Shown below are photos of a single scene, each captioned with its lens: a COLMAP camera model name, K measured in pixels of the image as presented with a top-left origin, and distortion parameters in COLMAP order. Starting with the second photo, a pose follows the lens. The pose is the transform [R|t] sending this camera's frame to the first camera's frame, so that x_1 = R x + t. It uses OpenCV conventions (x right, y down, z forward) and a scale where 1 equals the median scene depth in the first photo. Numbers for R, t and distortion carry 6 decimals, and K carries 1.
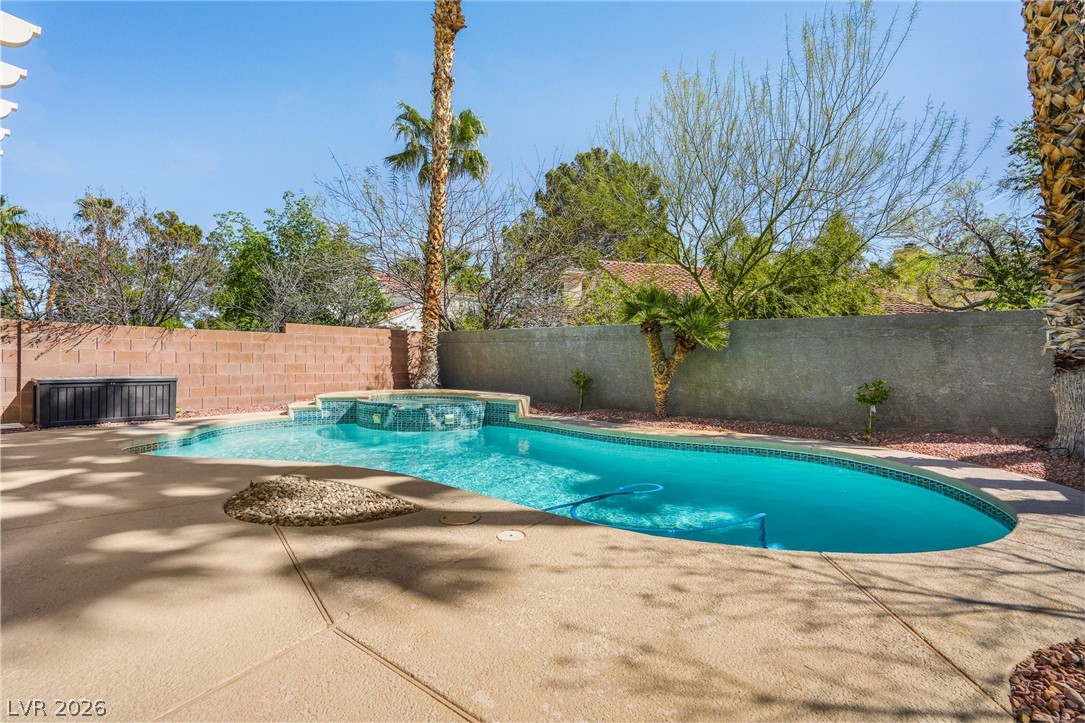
lens RADIAL K [[497.9, 0, 538.2], [0, 497.9, 361.4], [0, 0, 1]] dist [-0.002795, 0.000268]
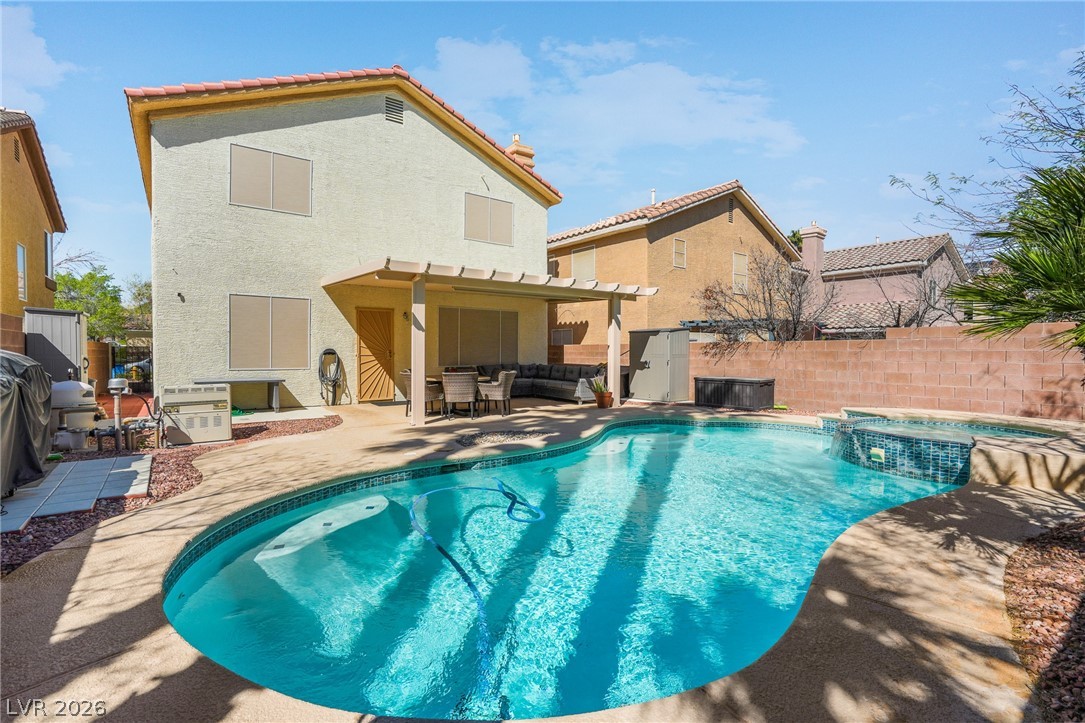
lens RADIAL K [[497.9, 0, 538.2], [0, 497.9, 361.4], [0, 0, 1]] dist [-0.002795, 0.000268]
pose [[-0.276070, 0.003916, -0.961129, 0.556907], [-0.006072, 0.999965, 0.005819, -0.017103], [0.961118, 0.007443, -0.276037, 0.641464]]
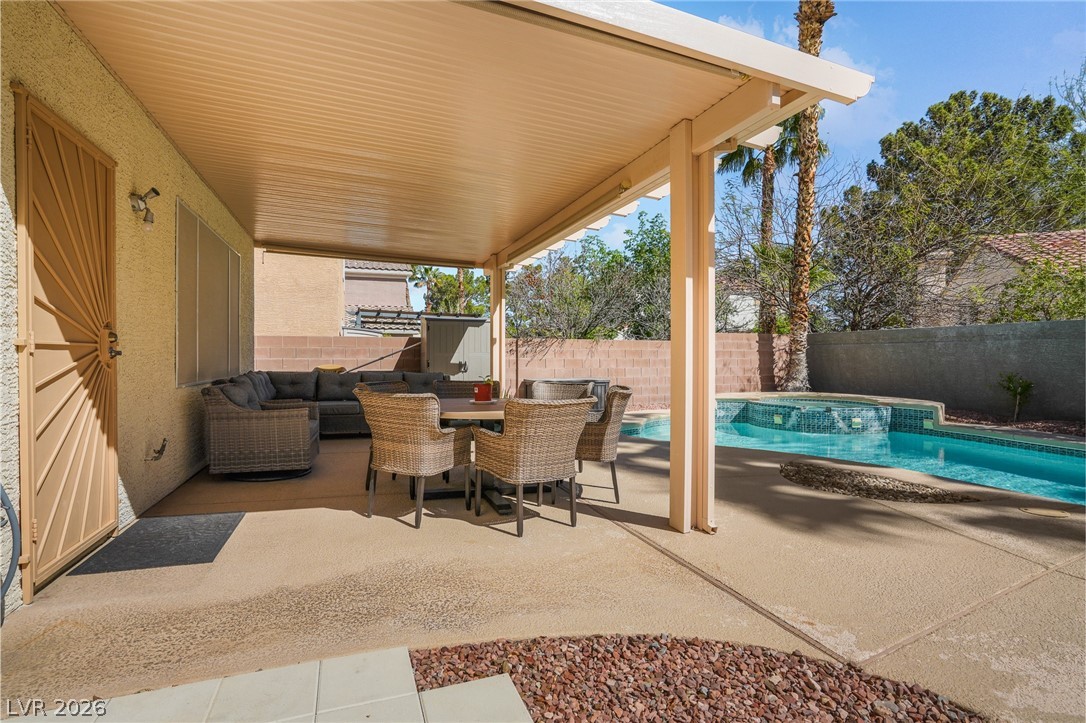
lens RADIAL K [[516.0, 0, 571.5], [0, 516.0, 364.8], [0, 0, 1]] dist [-0.029434, 0.033731]
pose [[0.872673, -0.006920, -0.488256, -0.136014], [0.009233, 0.999955, 0.002329, -0.006771], [0.488218, -0.006541, 0.872697, -0.141365]]
